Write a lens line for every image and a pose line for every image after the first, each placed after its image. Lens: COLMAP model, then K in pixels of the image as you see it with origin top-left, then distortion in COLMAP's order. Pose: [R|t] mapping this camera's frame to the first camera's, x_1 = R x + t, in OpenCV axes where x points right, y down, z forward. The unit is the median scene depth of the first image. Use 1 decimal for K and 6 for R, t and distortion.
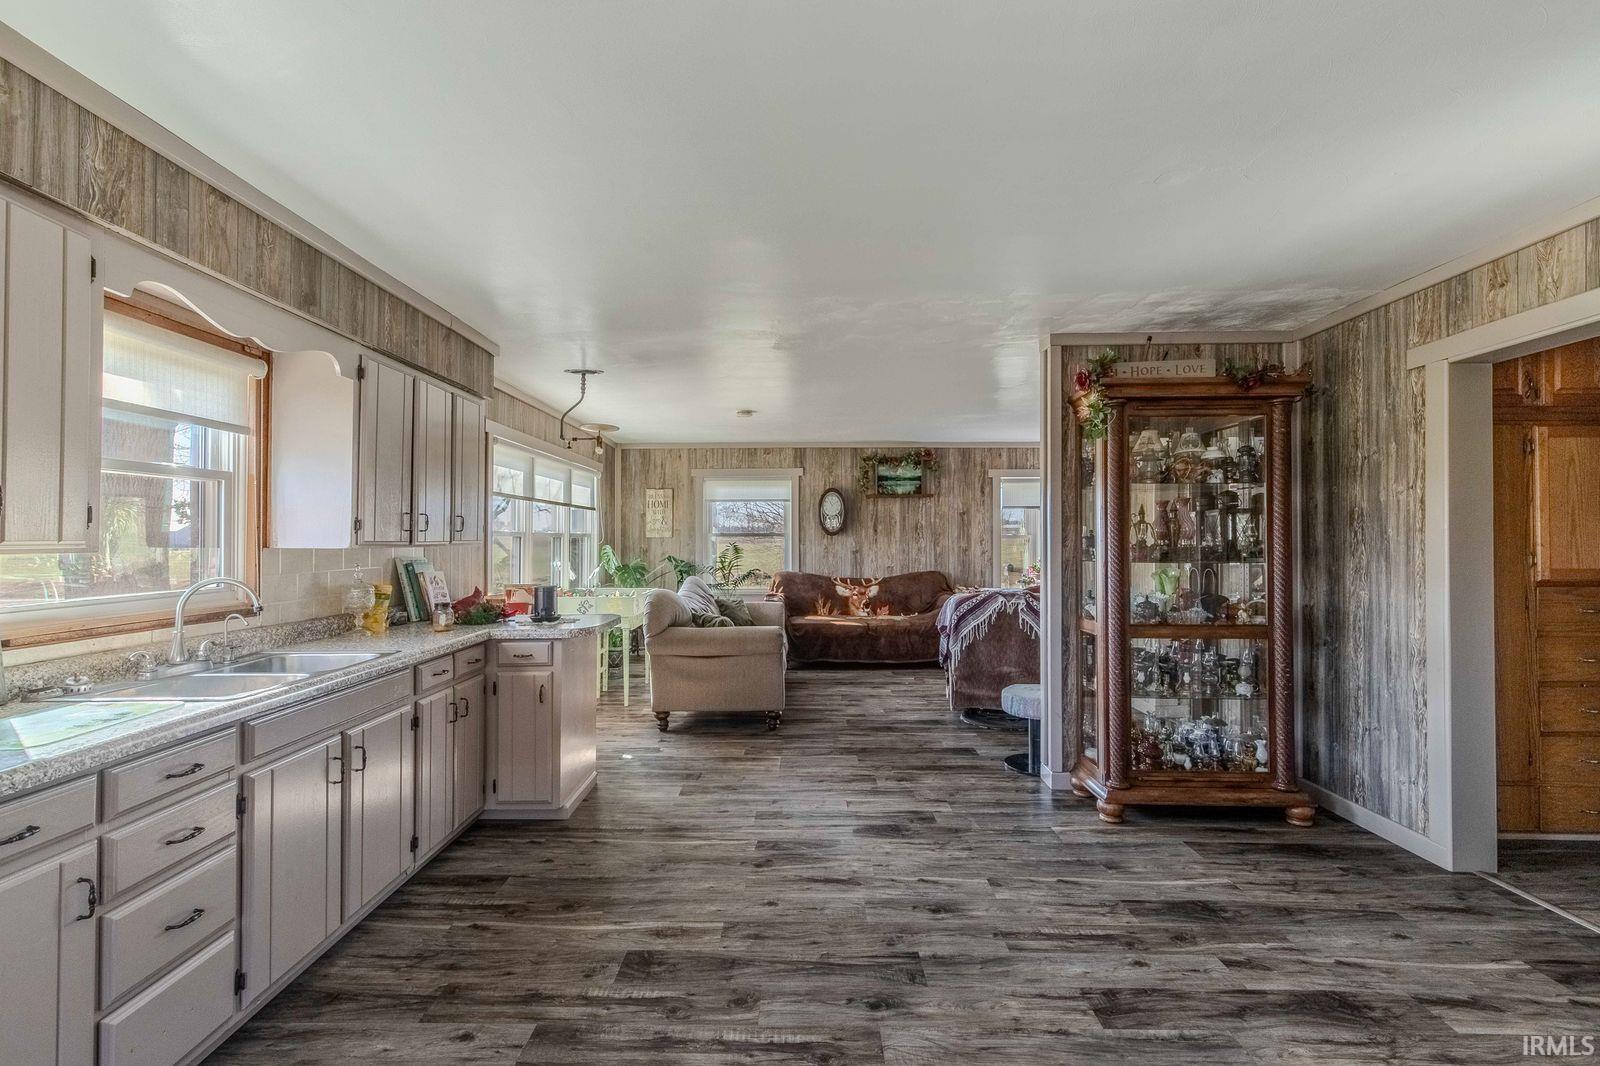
lens RADIAL K [[728.8, 0, 793.8], [0, 728.8, 540.6], [0, 0, 1]] dist [0.001378, 0.000205]
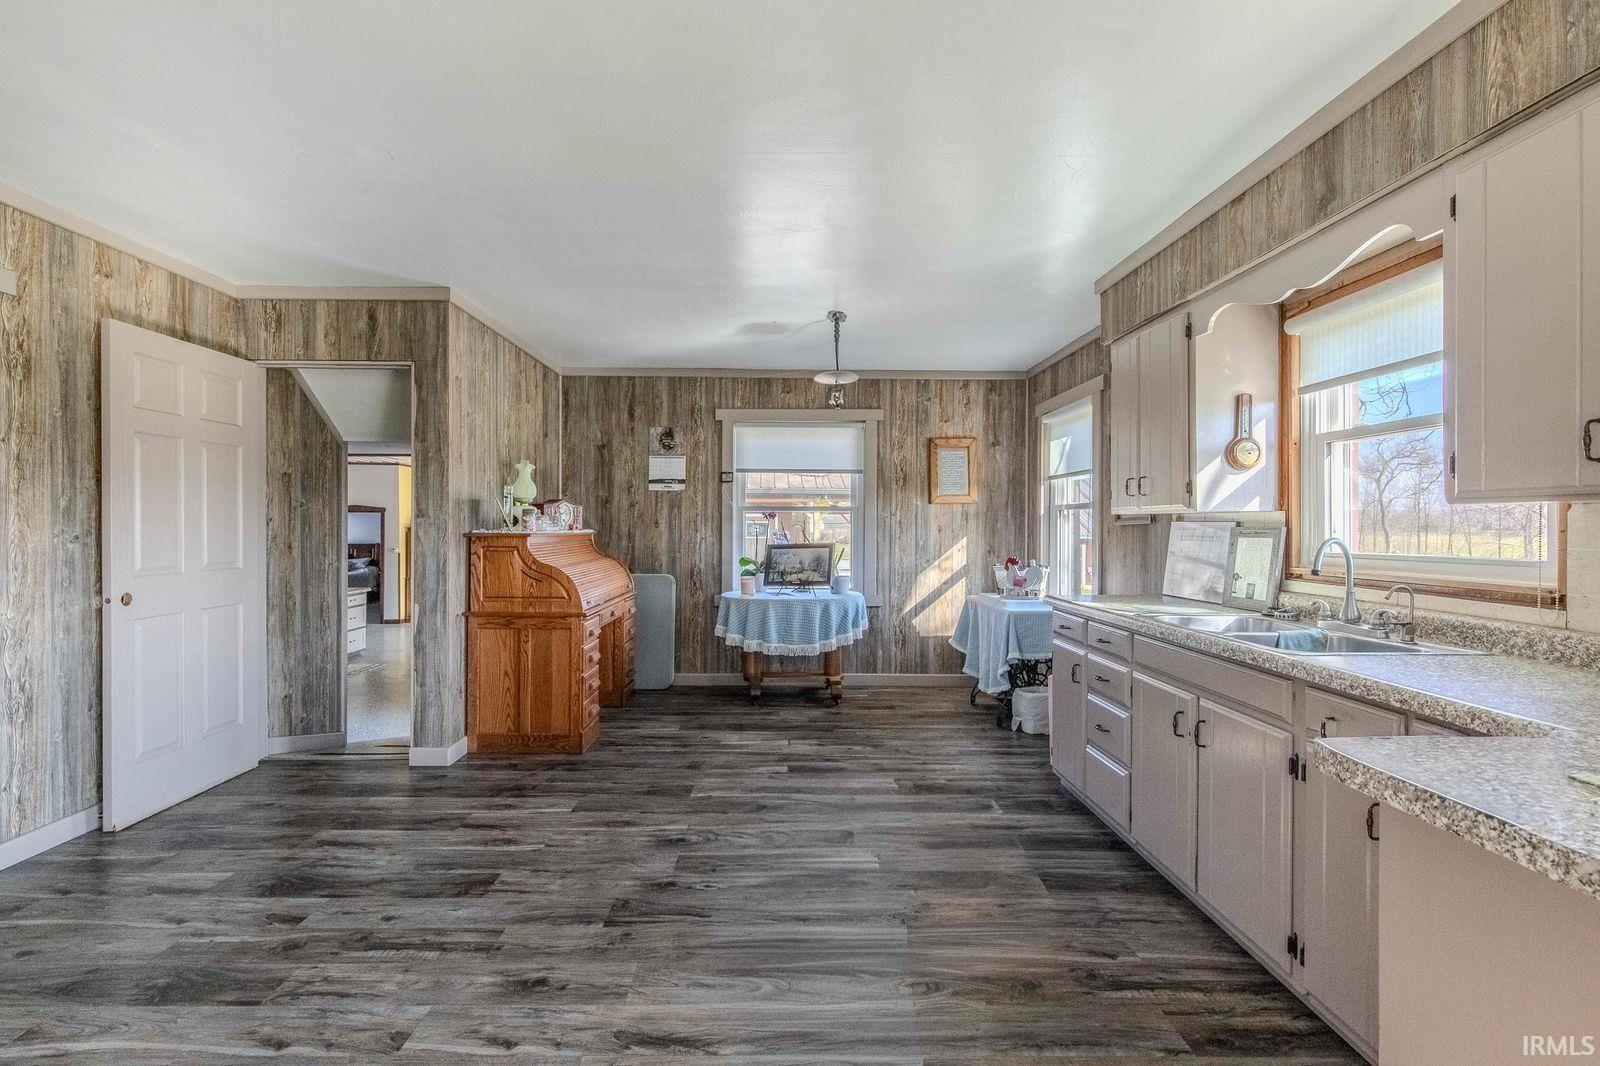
lens RADIAL K [[728.8, 0, 793.8], [0, 728.8, 540.6], [0, 0, 1]] dist [0.001378, 0.000205]
pose [[-0.999663, -0.001652, -0.025912, -0.017871], [-0.002173, 0.999796, 0.020087, 0.011930], [0.025874, 0.020136, -0.999462, 0.633418]]
